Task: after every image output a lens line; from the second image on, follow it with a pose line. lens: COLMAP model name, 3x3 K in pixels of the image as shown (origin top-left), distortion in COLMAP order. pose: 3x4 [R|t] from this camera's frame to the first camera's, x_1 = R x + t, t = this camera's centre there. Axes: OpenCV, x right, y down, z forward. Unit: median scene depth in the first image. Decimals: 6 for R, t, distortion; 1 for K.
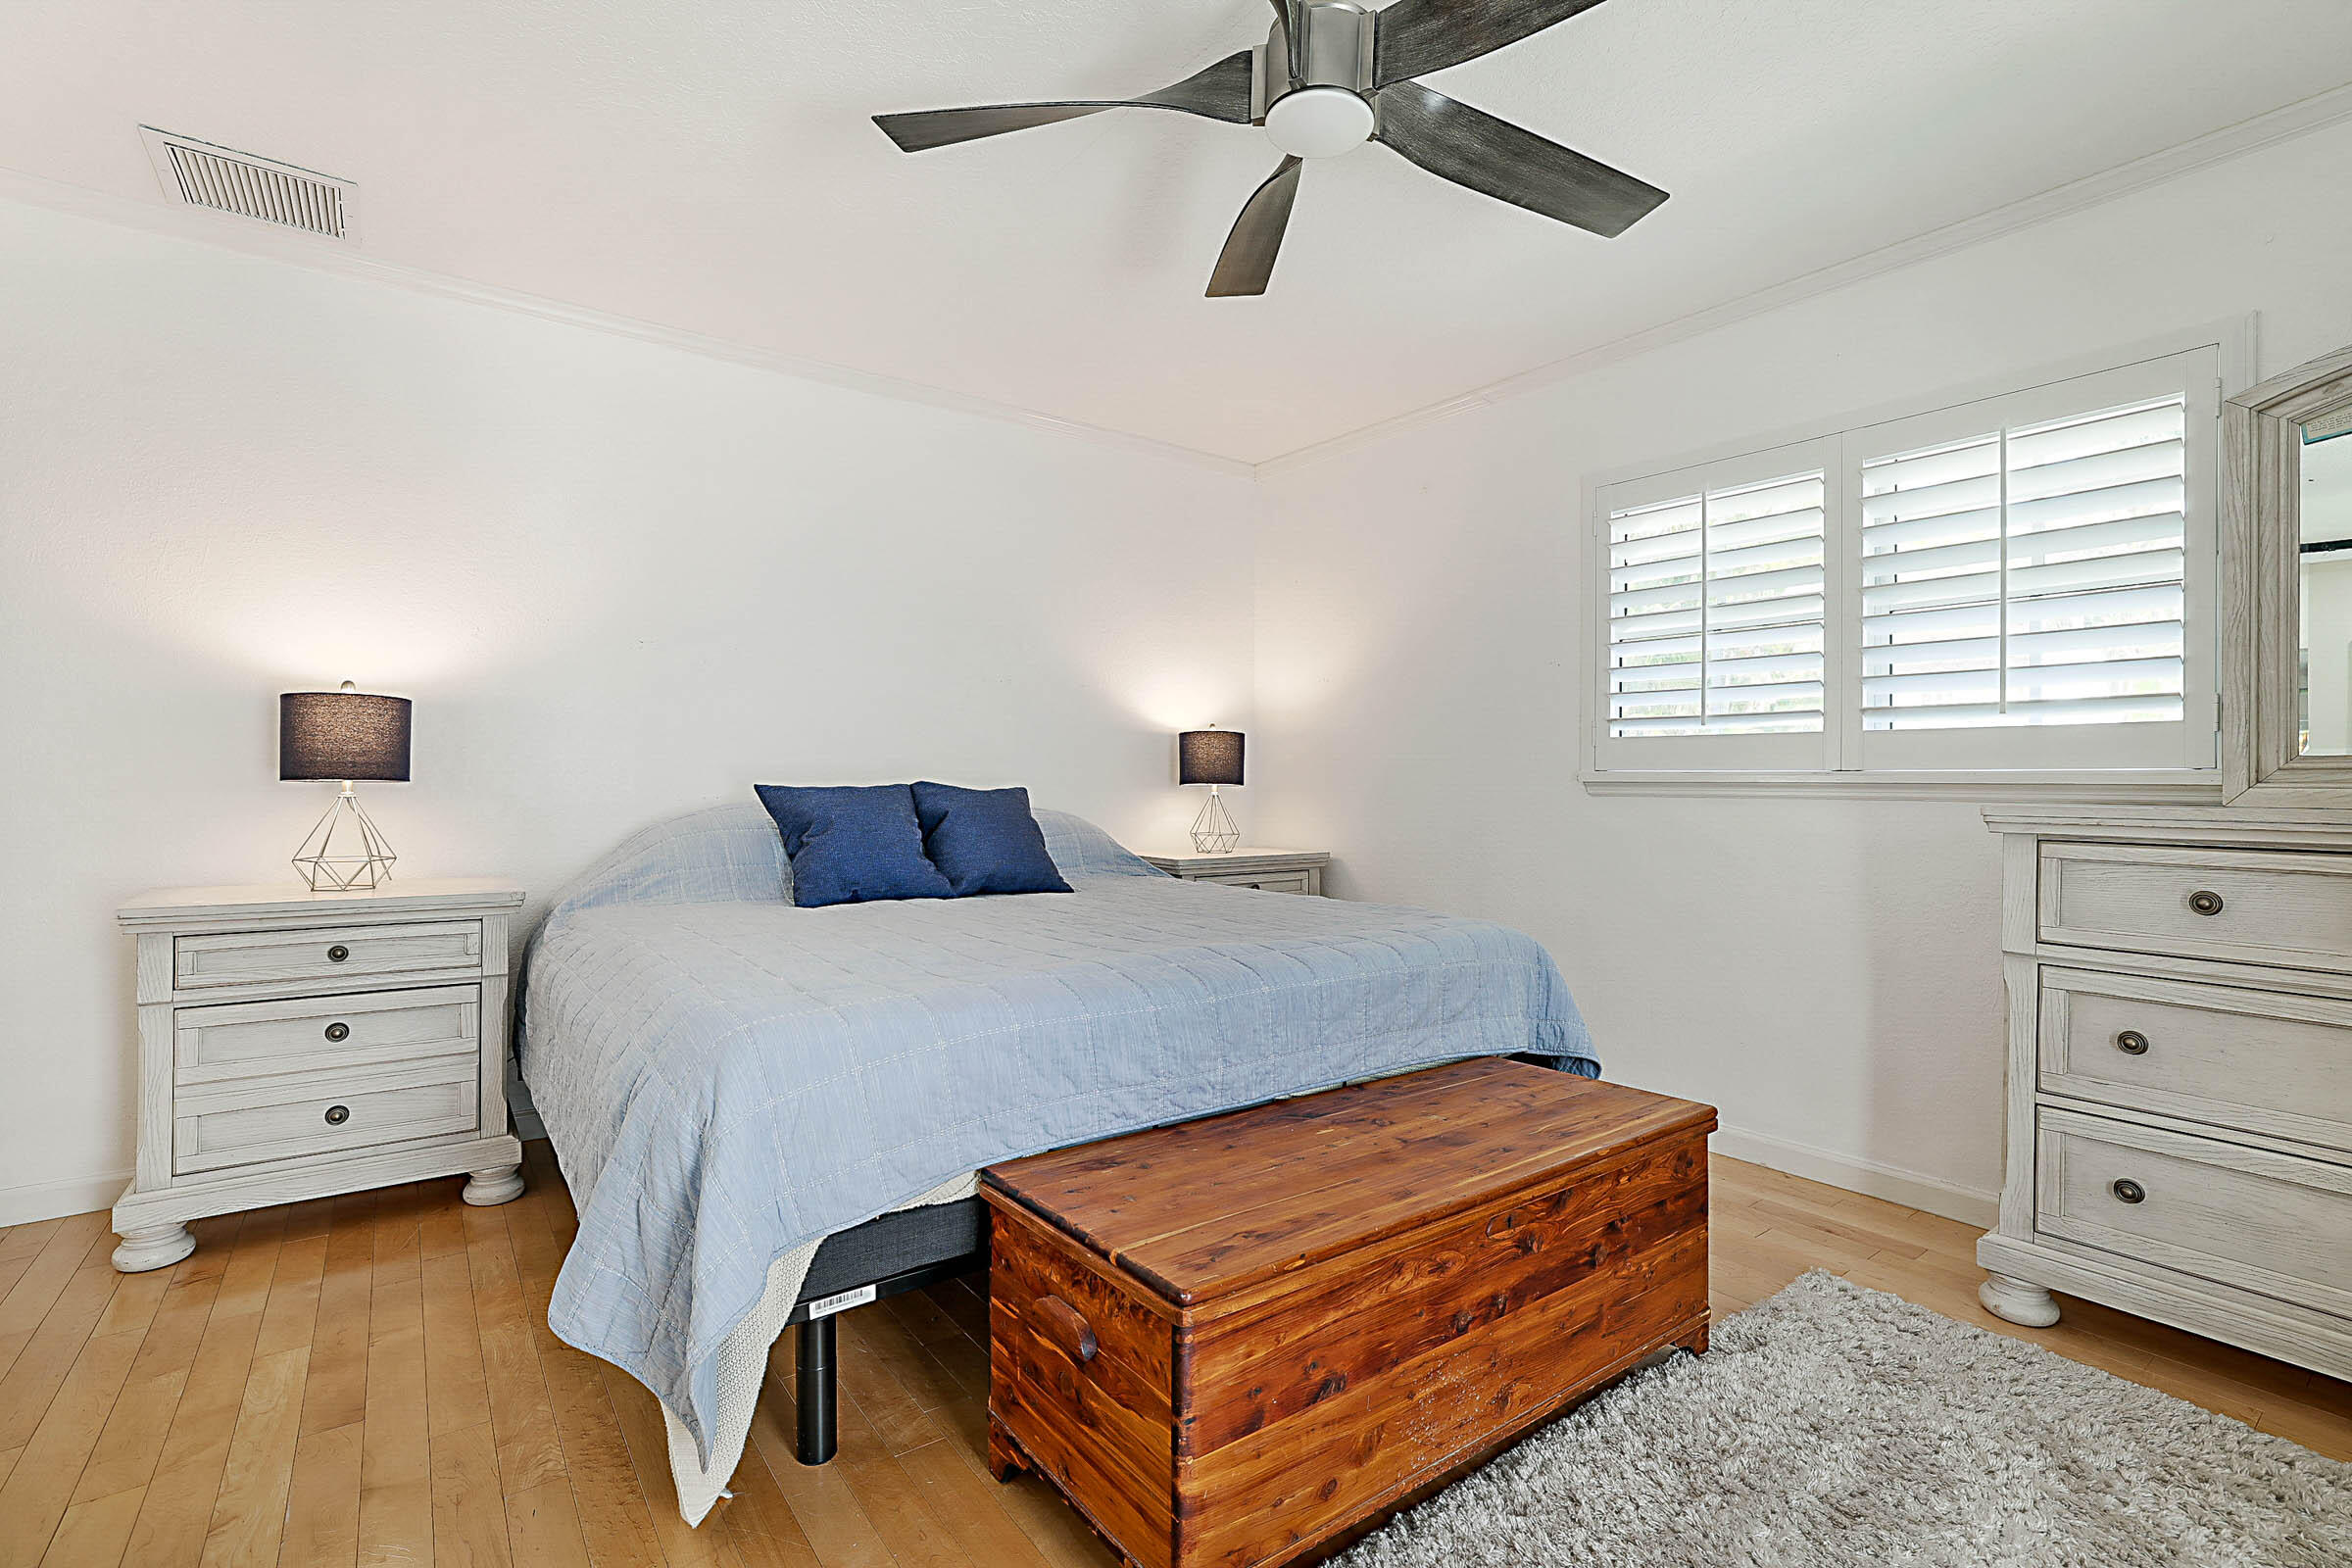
lens RADIAL K [[1064.9, 0, 1176.0], [0, 1064.9, 784.0], [0, 0, 1]] dist [-0.033589, 0.010659]
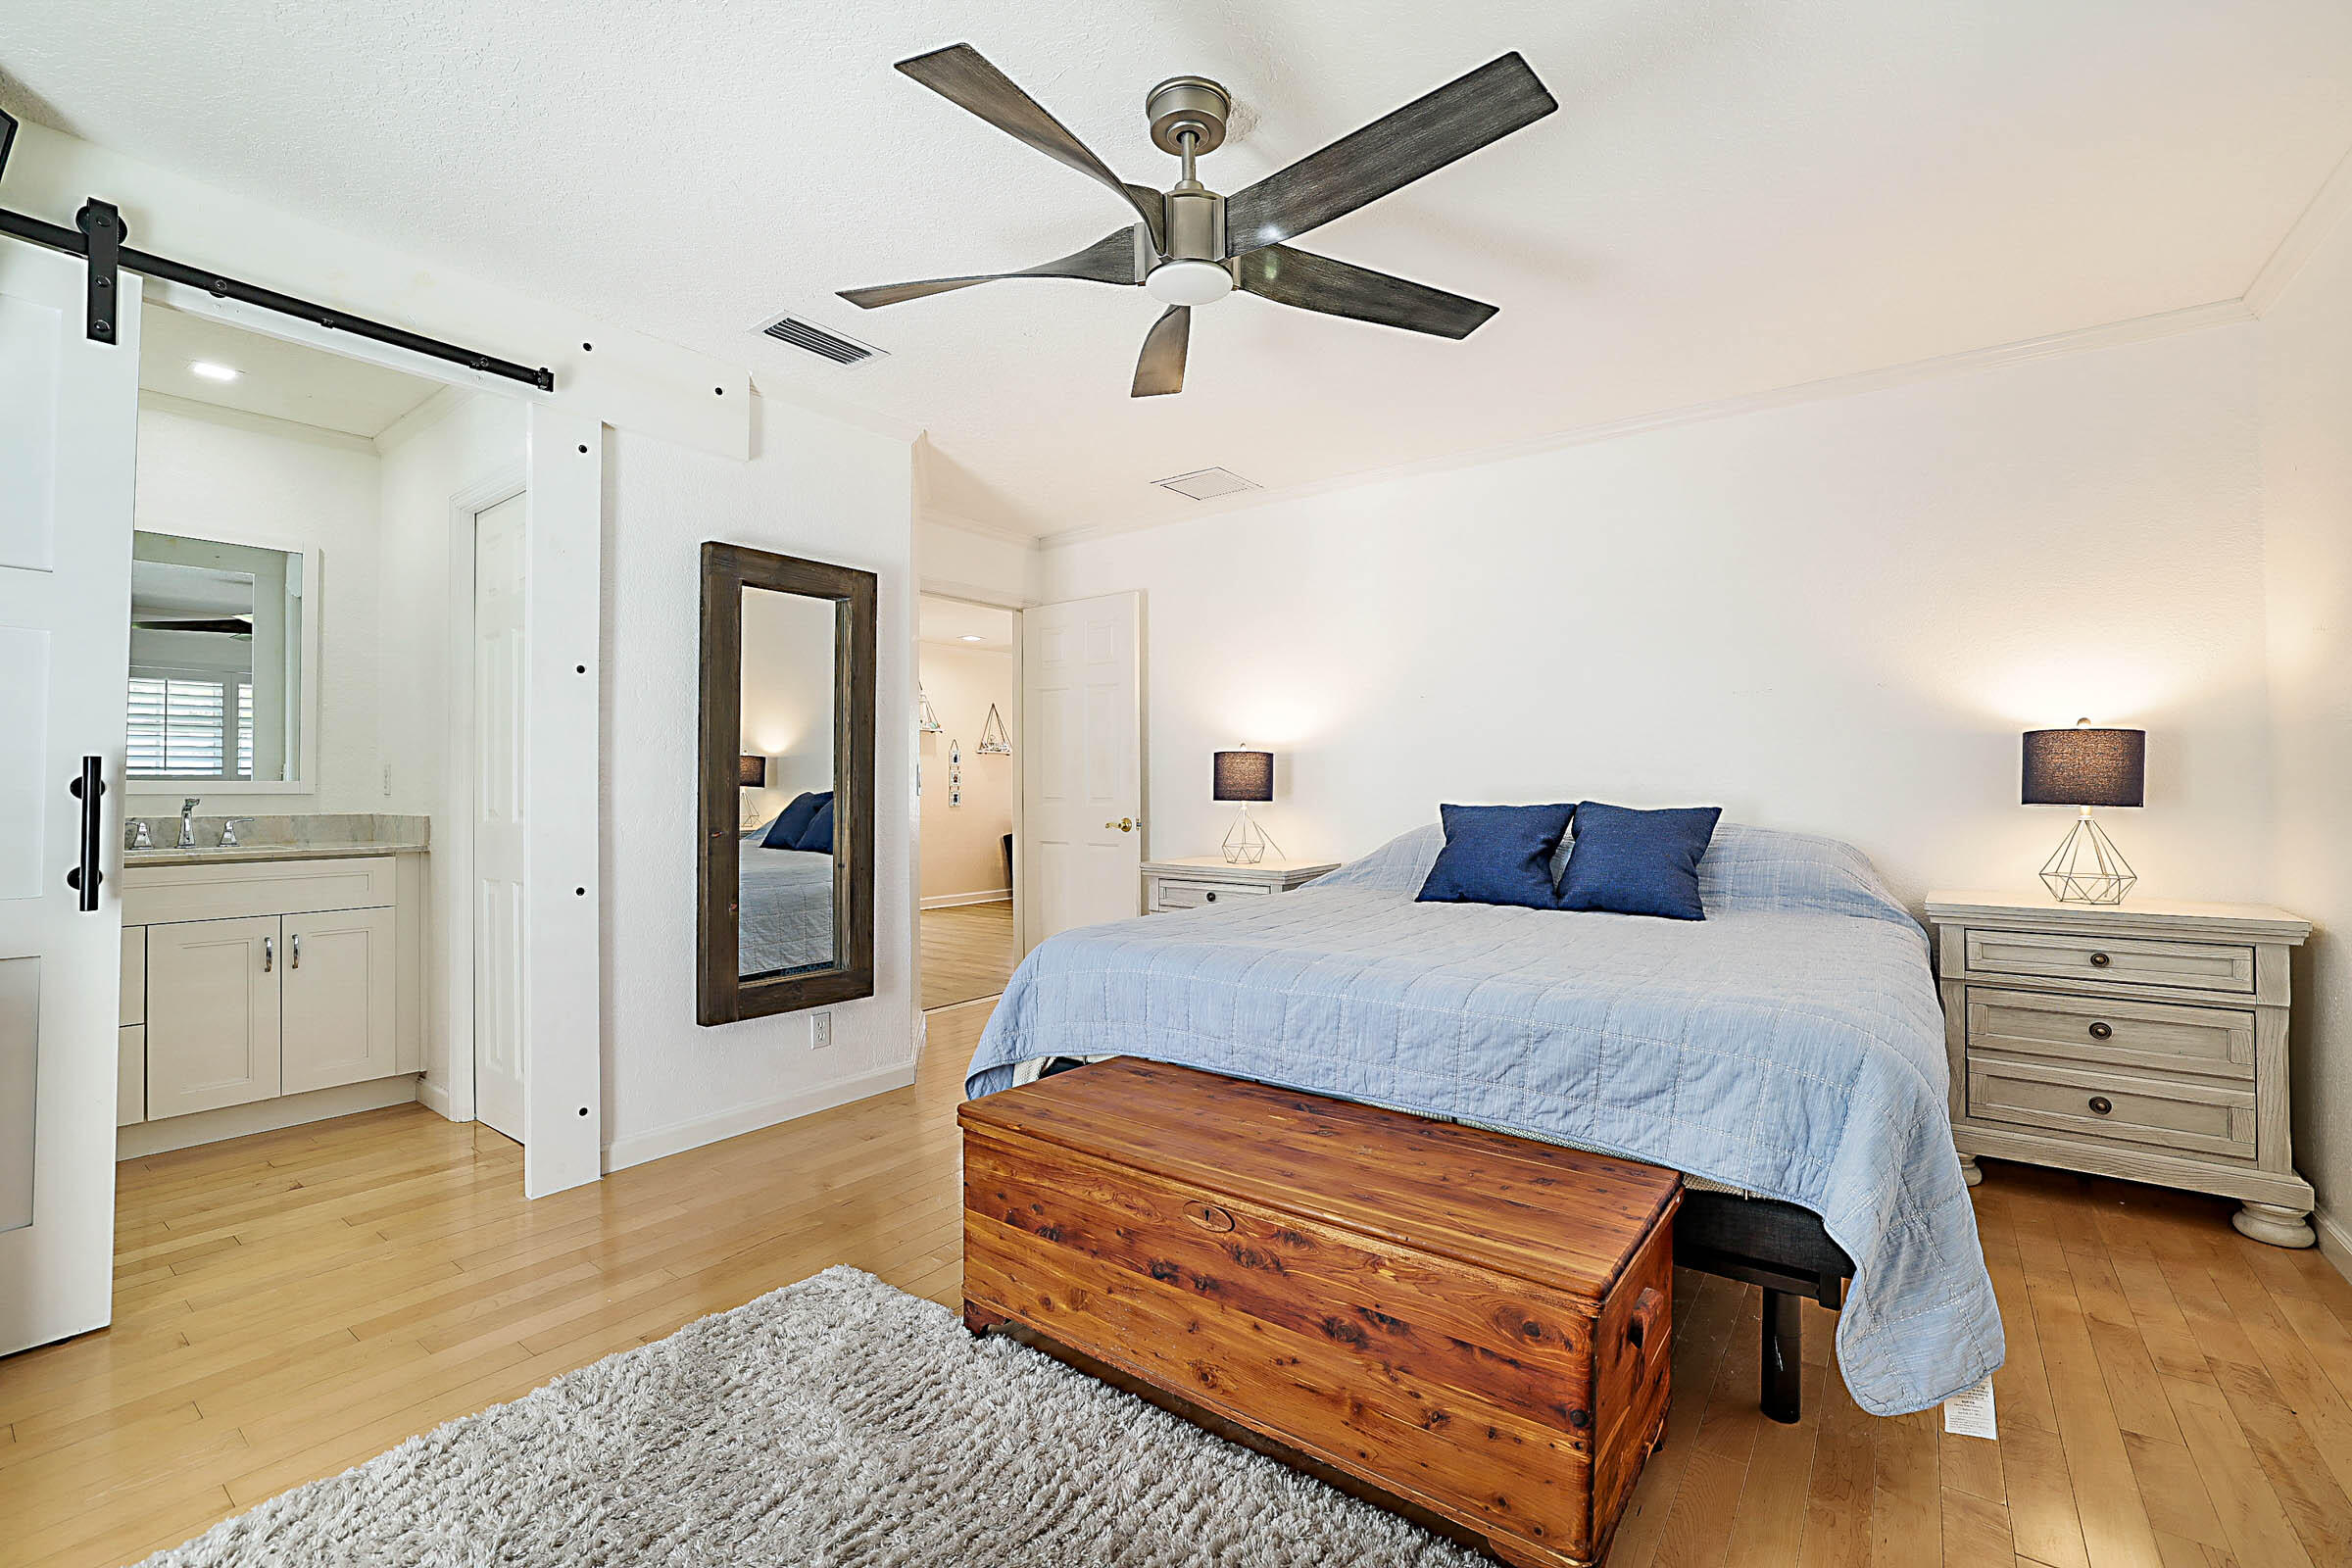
lens RADIAL K [[1011.6, 0, 1176.0], [0, 1011.6, 784.0], [0, 0, 1]] dist [-0.039874, 0.012446]
pose [[0.285852, -0.011953, -0.958199, 1.103239], [0.003971, 0.999928, -0.011289, -0.018341], [0.958266, -0.000578, 0.285879, 0.563319]]
